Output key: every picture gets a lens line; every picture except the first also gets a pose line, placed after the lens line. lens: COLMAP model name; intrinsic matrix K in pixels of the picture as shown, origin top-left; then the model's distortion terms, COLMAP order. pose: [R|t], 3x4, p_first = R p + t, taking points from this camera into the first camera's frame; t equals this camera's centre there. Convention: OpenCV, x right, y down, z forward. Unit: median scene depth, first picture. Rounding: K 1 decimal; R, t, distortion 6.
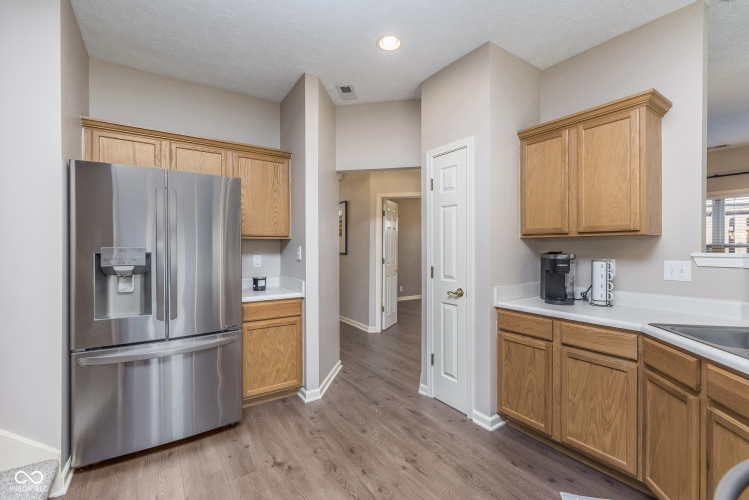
lens RADIAL K [[326.3, 0, 372.1], [0, 326.3, 246.6], [0, 0, 1]] dist [-0.000507, -0.000346]
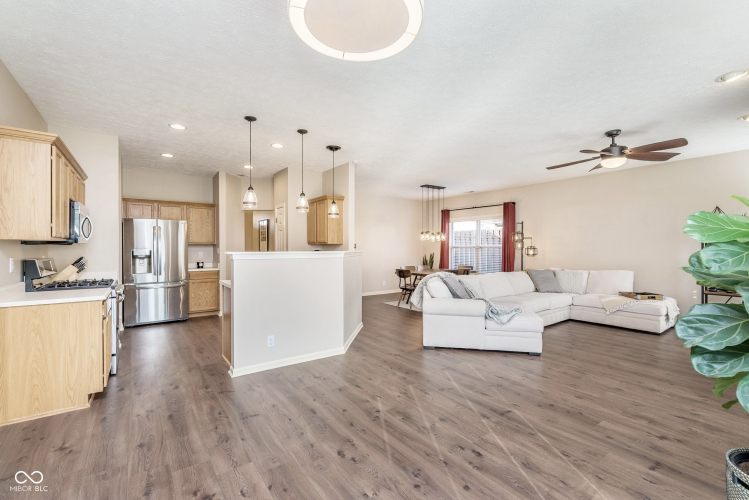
lens RADIAL K [[326.3, 0, 374.3], [0, 326.3, 250.2], [0, 0, 1]] dist [-0.000507, -0.000346]
pose [[0.999498, -0.002536, 0.031579, 0.989385], [0.002332, 0.999976, 0.006492, 0.005698], [-0.031594, -0.006415, 0.999480, -1.604413]]
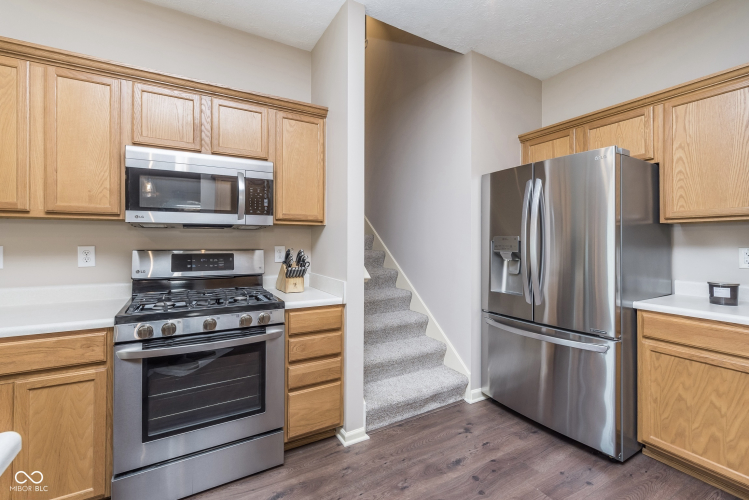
lens RADIAL K [[326.3, 0, 371.4], [0, 326.3, 246.4], [0, 0, 1]] dist [-0.000507, -0.000346]
pose [[-0.071018, 0.003274, -0.997470, 0.421766], [-0.004514, 0.999983, 0.003604, 0.033624], [0.997465, 0.004759, -0.071002, 0.500607]]
